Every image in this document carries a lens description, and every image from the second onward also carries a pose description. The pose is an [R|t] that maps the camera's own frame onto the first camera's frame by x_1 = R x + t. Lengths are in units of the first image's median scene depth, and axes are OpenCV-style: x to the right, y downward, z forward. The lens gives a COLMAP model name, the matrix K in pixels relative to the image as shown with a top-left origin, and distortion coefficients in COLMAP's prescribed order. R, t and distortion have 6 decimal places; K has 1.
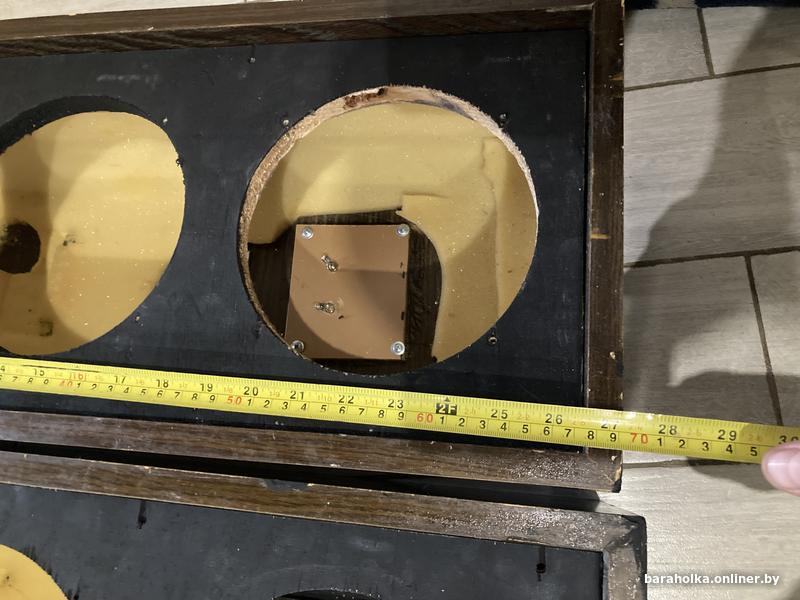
lens RADIAL K [[660.2, 0, 400.0], [0, 660.2, 300.0], [0, 0, 1]] dist [0.010779, 0.003947]
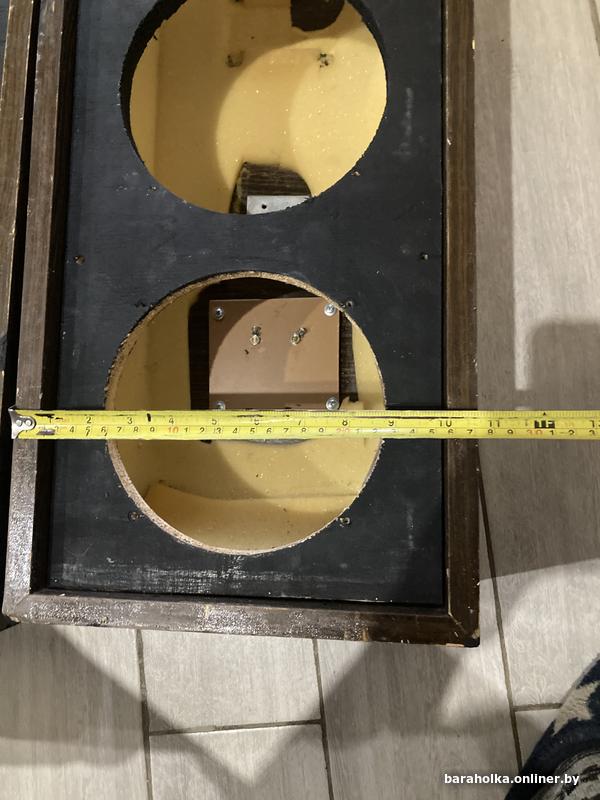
lens RADIAL K [[660.2, 0, 300.0], [0, 660.2, 400.0], [0, 0, 1]] dist [0.010779, 0.003947]
pose [[0.078909, 0.993796, 0.078371, -0.108660], [-0.932195, 0.045703, 0.359059, -0.534253], [0.353249, -0.101390, 0.930019, 0.031399]]
